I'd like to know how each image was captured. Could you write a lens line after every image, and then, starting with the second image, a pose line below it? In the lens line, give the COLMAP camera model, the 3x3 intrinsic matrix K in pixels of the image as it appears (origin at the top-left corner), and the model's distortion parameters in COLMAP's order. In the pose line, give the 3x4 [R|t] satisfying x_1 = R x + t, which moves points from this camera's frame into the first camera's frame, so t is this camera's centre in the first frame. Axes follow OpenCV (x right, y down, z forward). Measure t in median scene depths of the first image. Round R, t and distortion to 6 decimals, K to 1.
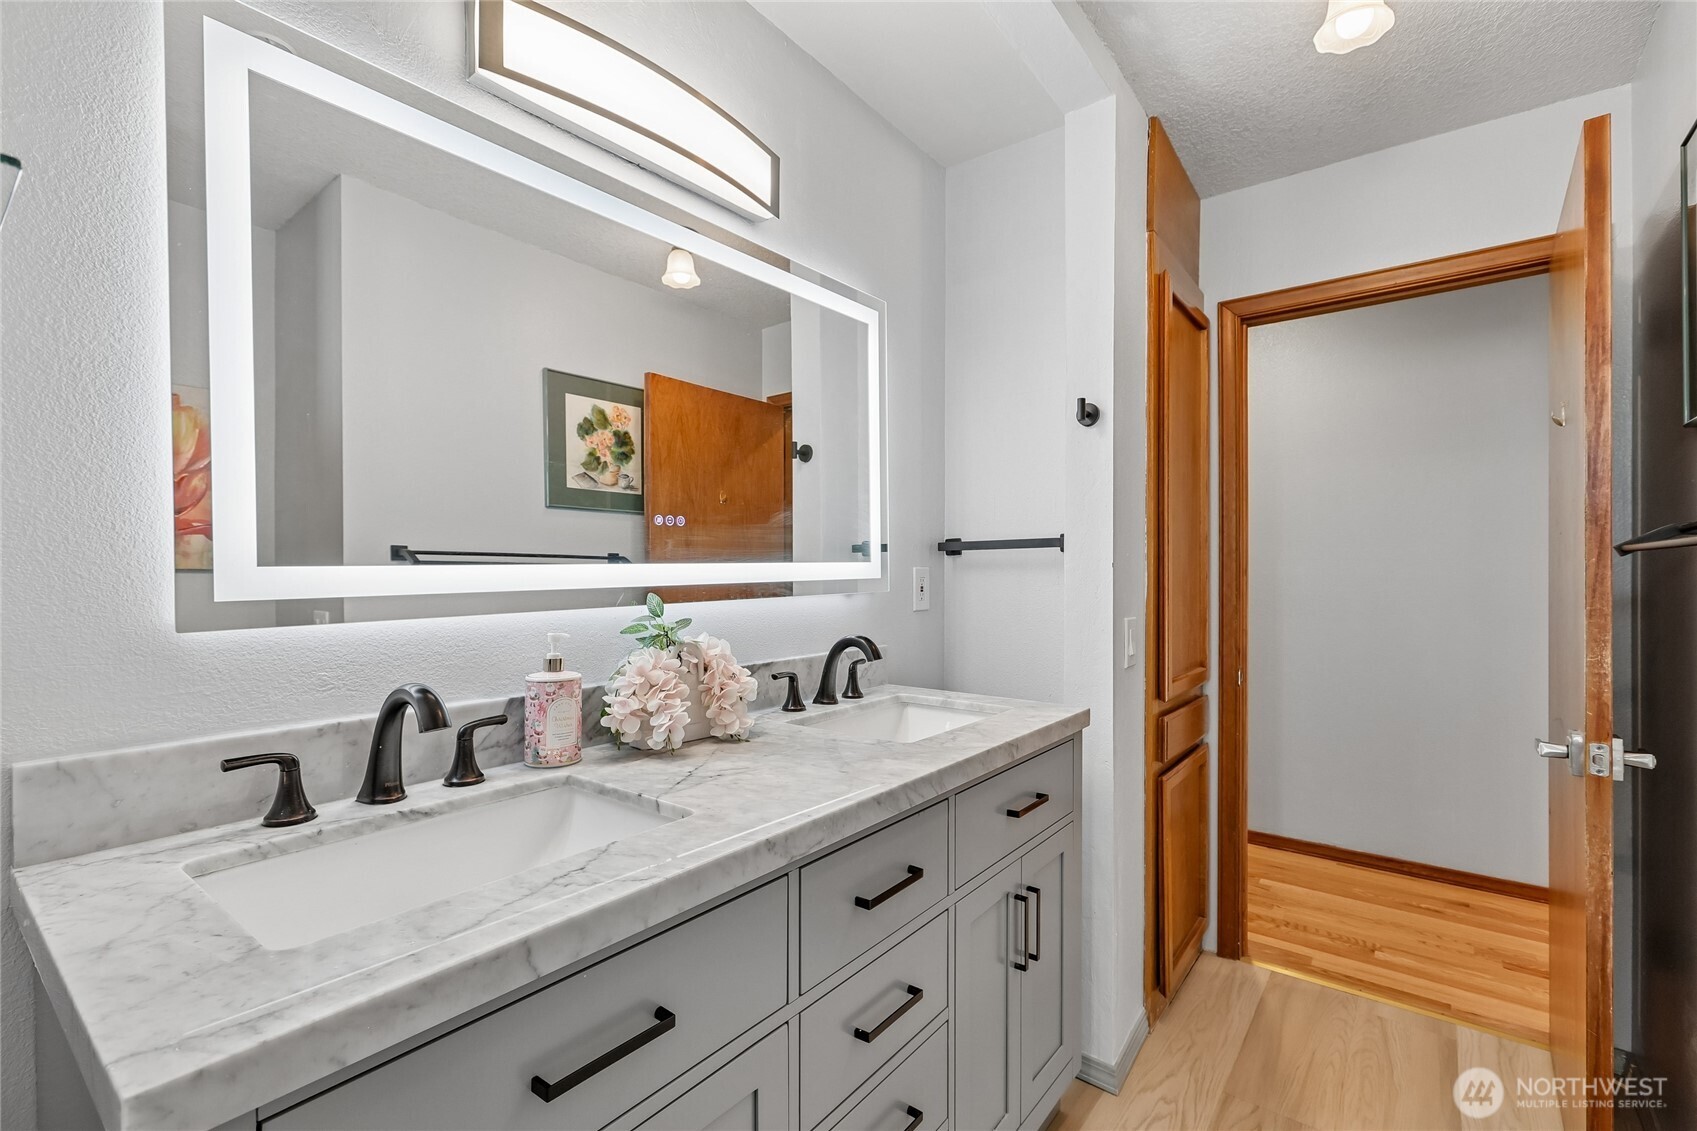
lens RADIAL K [[750.0, 0, 854.7], [0, 750.0, 585.8], [0, 0, 1]] dist [-0.002505, -0.000033]
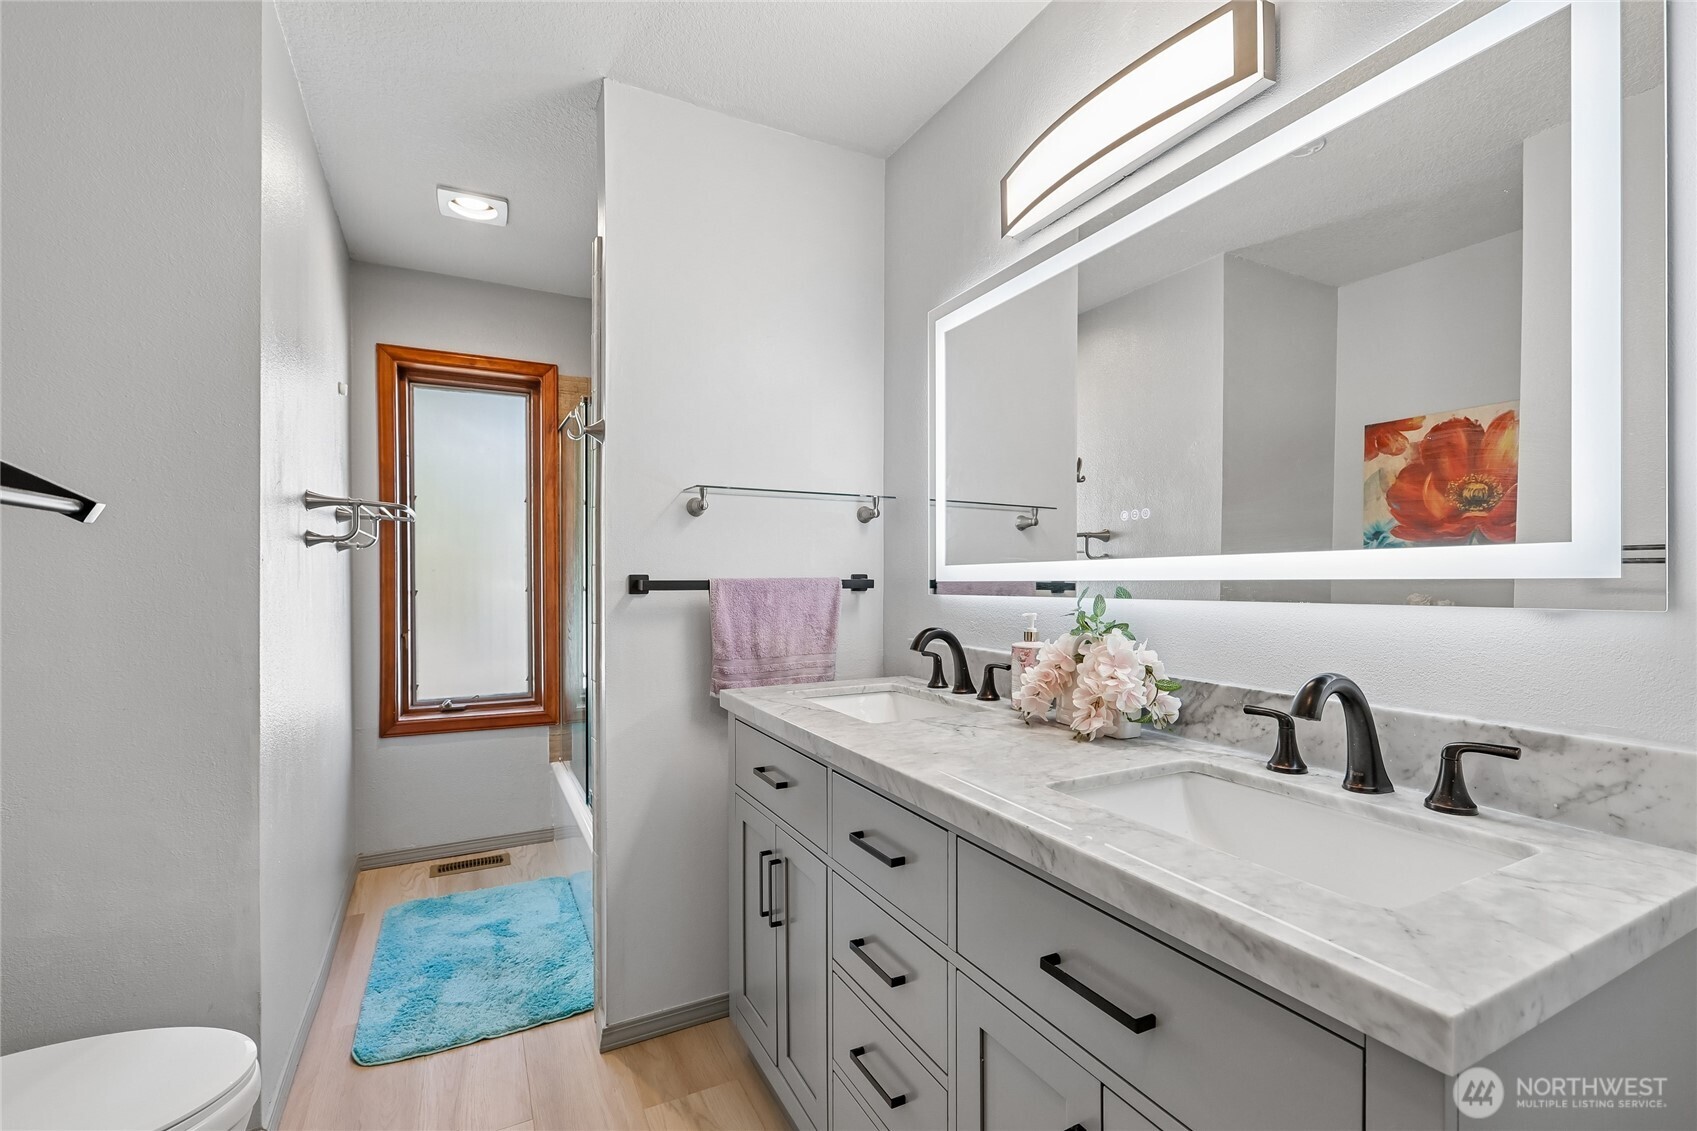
lens RADIAL K [[770.6, 0, 853.4], [0, 770.6, 562.4], [0, 0, 1]] dist [0.003423, 0.000565]
pose [[-0.433207, -0.006524, -0.901271, 0.878277], [-0.007539, 0.999965, -0.003614, -0.018311], [0.901263, 0.005229, -0.433241, 1.162359]]
